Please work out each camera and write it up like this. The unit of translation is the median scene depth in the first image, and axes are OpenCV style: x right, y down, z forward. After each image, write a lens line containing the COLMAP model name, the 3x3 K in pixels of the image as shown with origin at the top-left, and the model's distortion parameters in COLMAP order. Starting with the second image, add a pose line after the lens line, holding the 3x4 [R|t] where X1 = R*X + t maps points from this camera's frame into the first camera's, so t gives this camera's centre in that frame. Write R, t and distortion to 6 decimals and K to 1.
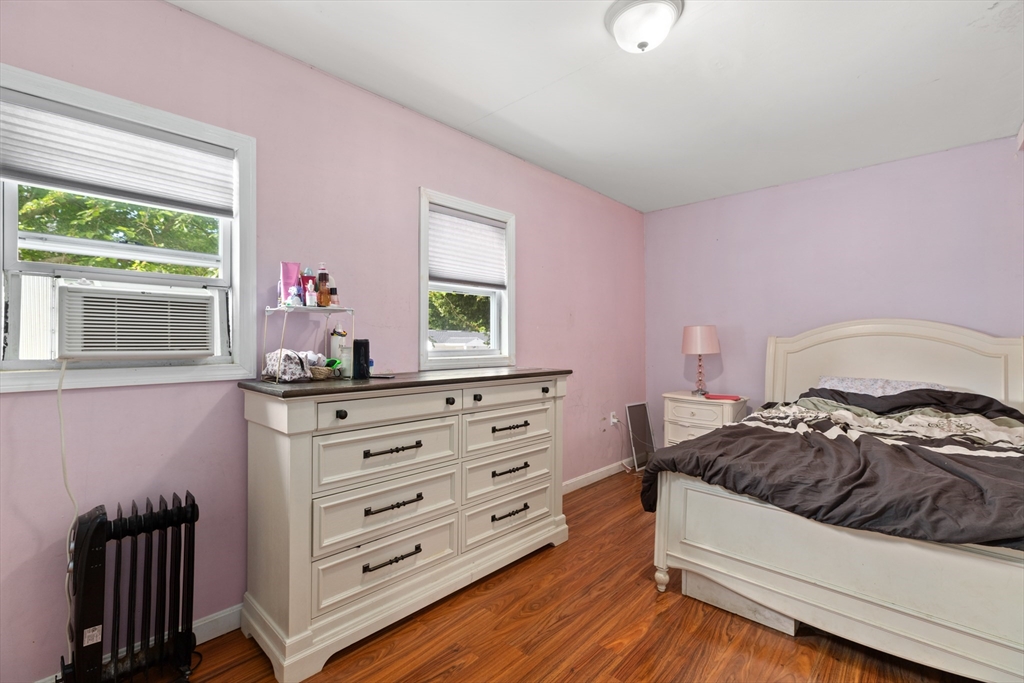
lens RADIAL K [[458.5, 0, 512.0], [0, 458.5, 341.5], [0, 0, 1]] dist [0.001580, 0.000249]
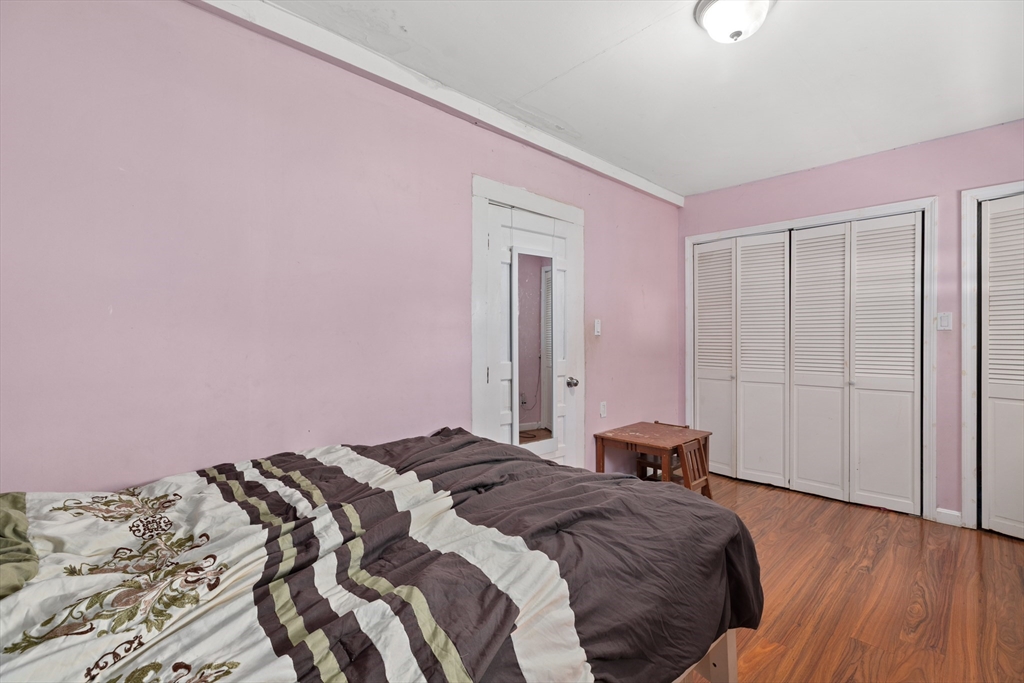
lens RADIAL K [[458.5, 0, 512.0], [0, 458.5, 341.5], [0, 0, 1]] dist [0.001580, 0.000249]
pose [[-0.997802, -0.005927, 0.065996, 0.716743], [-0.005641, 0.999974, 0.004520, 0.015771], [-0.066021, 0.004138, -0.997810, 2.031647]]
